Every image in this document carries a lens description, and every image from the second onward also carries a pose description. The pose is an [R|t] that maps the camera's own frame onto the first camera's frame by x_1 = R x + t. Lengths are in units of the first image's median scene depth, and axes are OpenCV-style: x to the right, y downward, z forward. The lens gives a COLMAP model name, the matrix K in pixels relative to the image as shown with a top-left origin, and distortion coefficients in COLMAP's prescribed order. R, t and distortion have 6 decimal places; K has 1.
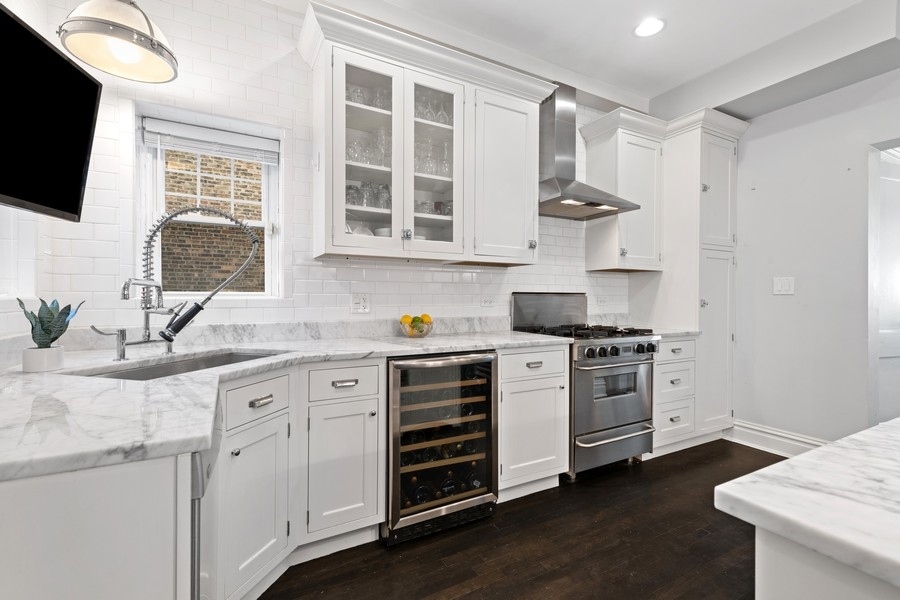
lens RADIAL K [[408.6, 0, 448.7], [0, 408.6, 303.2], [0, 0, 1]] dist [0.005973, 0.000132]
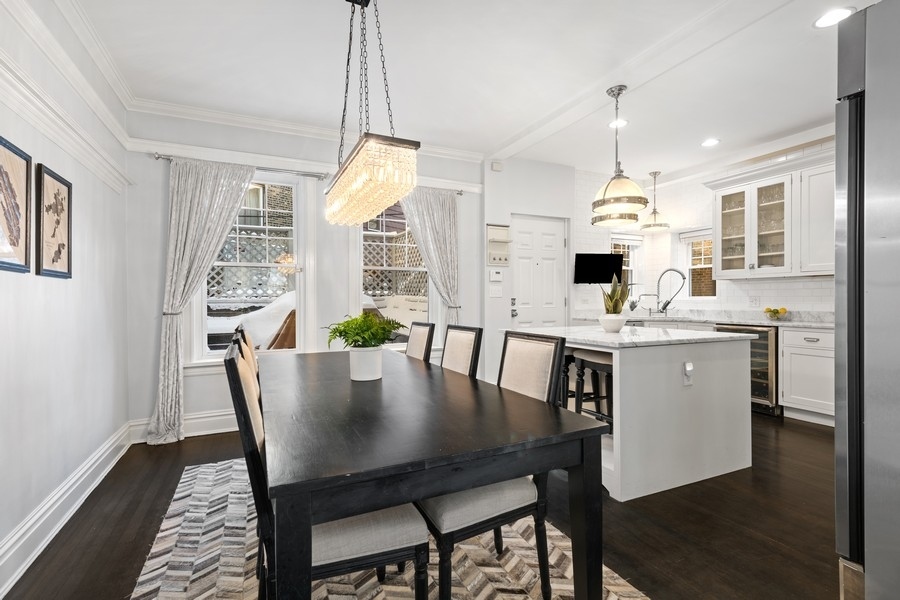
lens RADIAL K [[416.0, 0, 448.8], [0, 416.0, 301.0], [0, 0, 1]] dist [0.000763, -0.000332]
pose [[-0.099378, 0.000074, -0.995050, 1.998105], [-0.013130, 0.999913, 0.001386, 0.015030], [0.994963, 0.013203, -0.099369, -0.247959]]
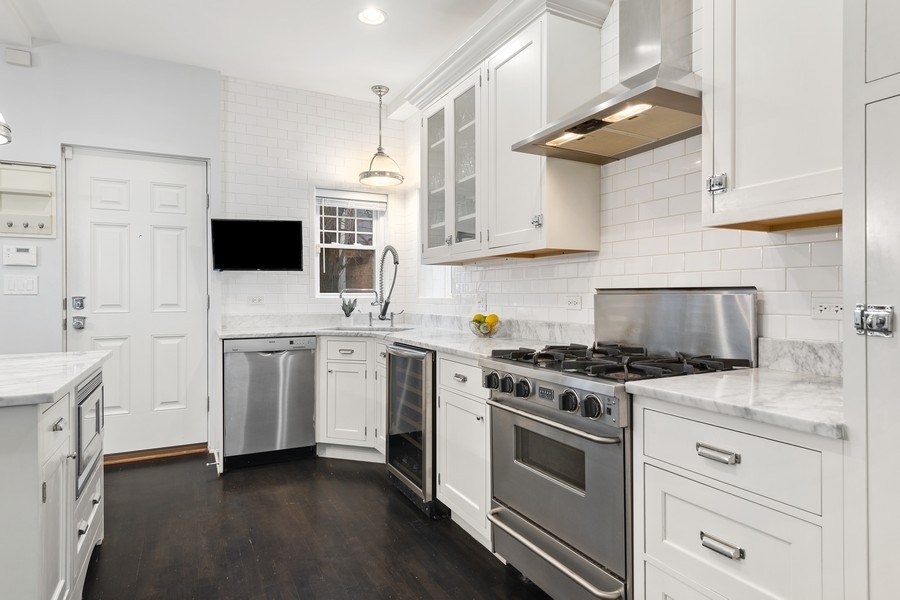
lens RADIAL K [[527.8, 0, 450.8], [0, 527.8, 303.4], [0, 0, 1]] dist [0.001783, 0.000084]
pose [[-0.036813, 0.011014, -0.999261, 1.305766], [-0.013292, 0.999845, 0.011510, -0.013040], [0.999234, 0.013706, -0.036661, 1.037641]]
